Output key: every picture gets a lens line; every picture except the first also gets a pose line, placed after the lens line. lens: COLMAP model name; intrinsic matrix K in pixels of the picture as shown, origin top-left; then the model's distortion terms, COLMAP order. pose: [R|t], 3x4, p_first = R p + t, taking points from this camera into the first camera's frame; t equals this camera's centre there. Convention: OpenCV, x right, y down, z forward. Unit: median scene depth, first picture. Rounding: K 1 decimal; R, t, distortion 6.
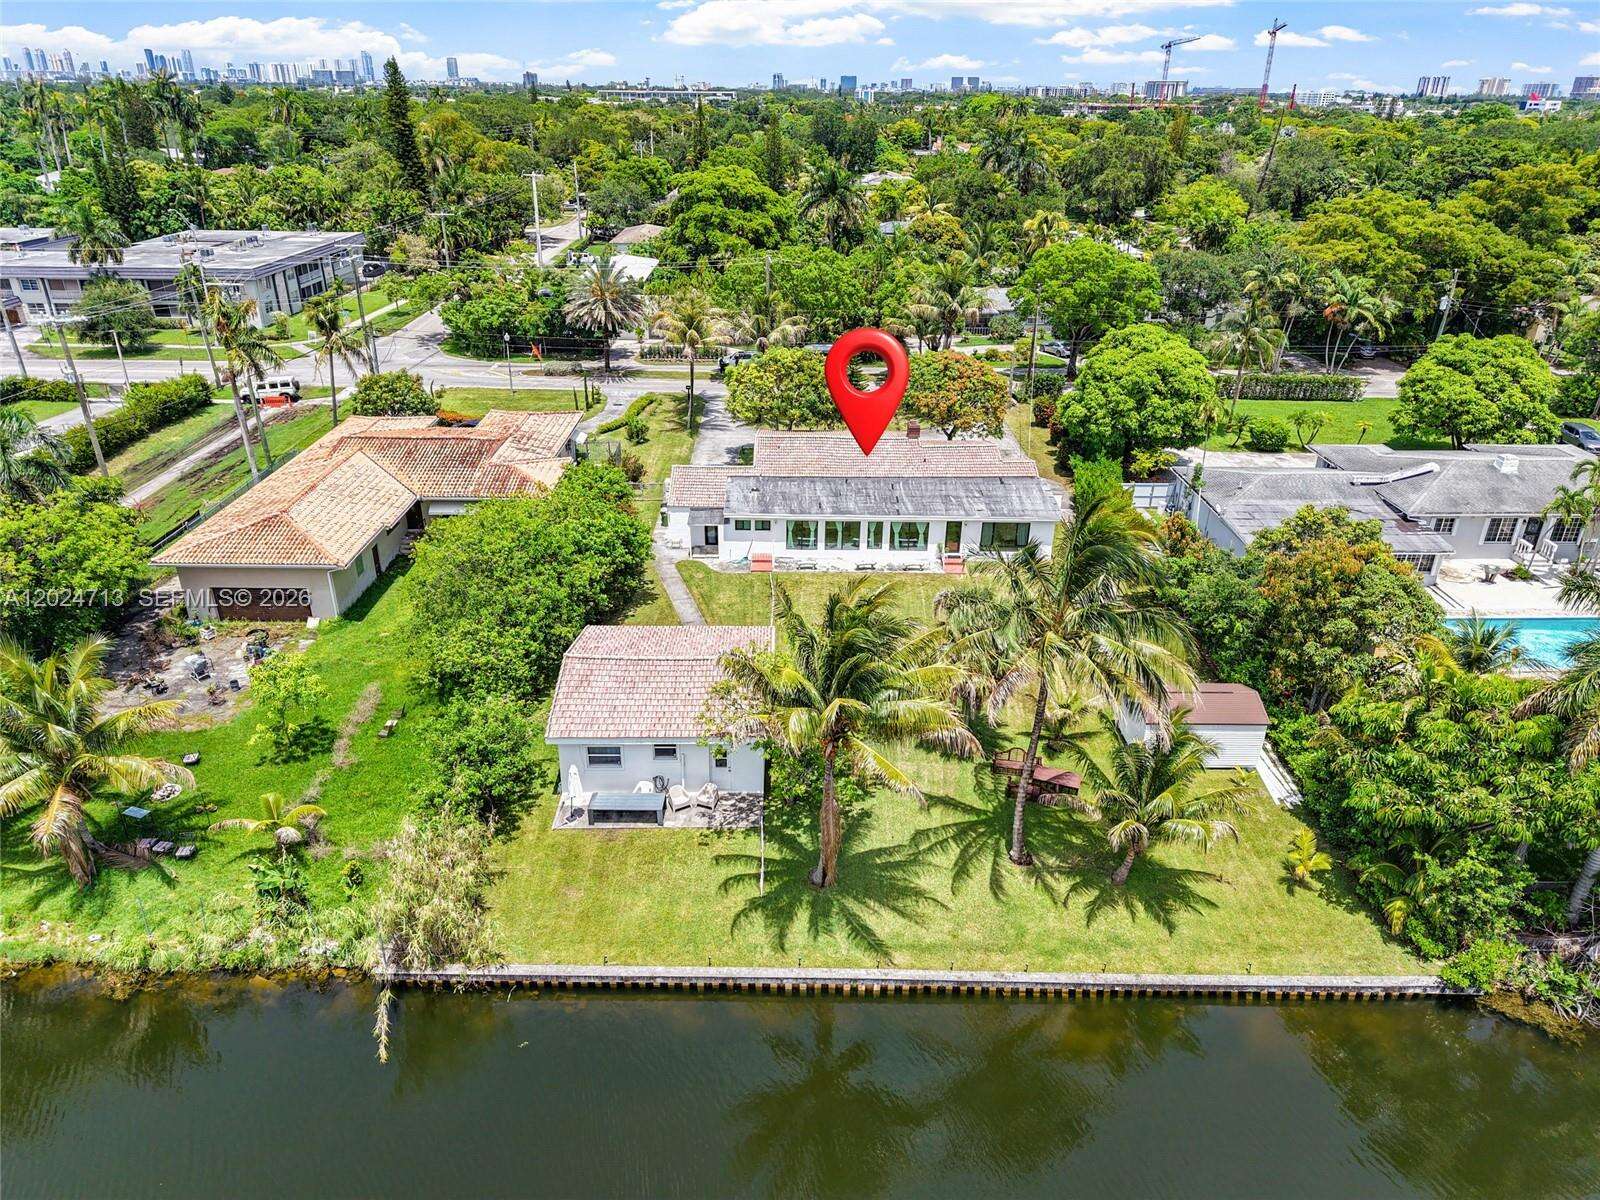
lens RADIAL K [[1078.5, 0, 794.5], [0, 1078.5, 604.1], [0, 0, 1]] dist [0.003158, -0.000582]
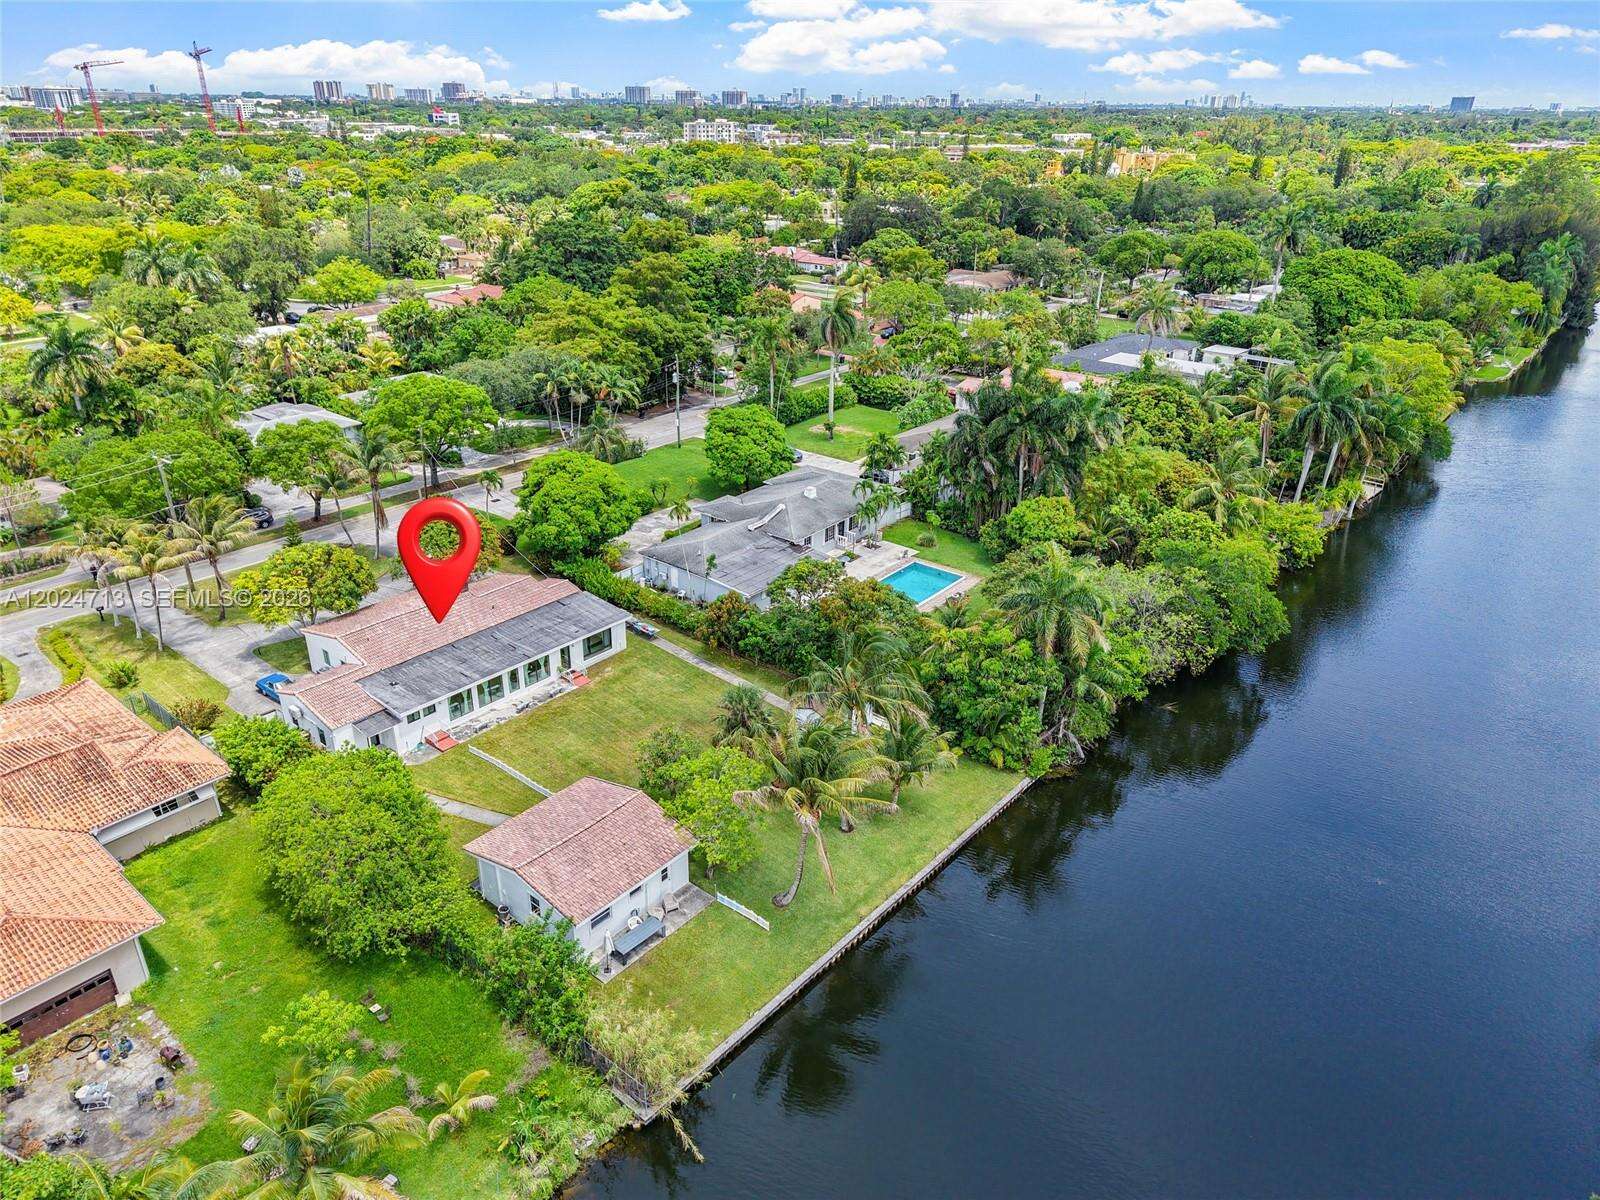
lens RADIAL K [[1065.8, 0, 800.0], [0, 1065.8, 600.0], [0, 0, 1]] dist [0.065756, -0.062373]
pose [[0.638687, -0.324600, 0.697649, -0.472890], [0.323913, 0.935837, 0.138887, -0.188465], [-0.697968, 0.137273, 0.702849, -0.082860]]
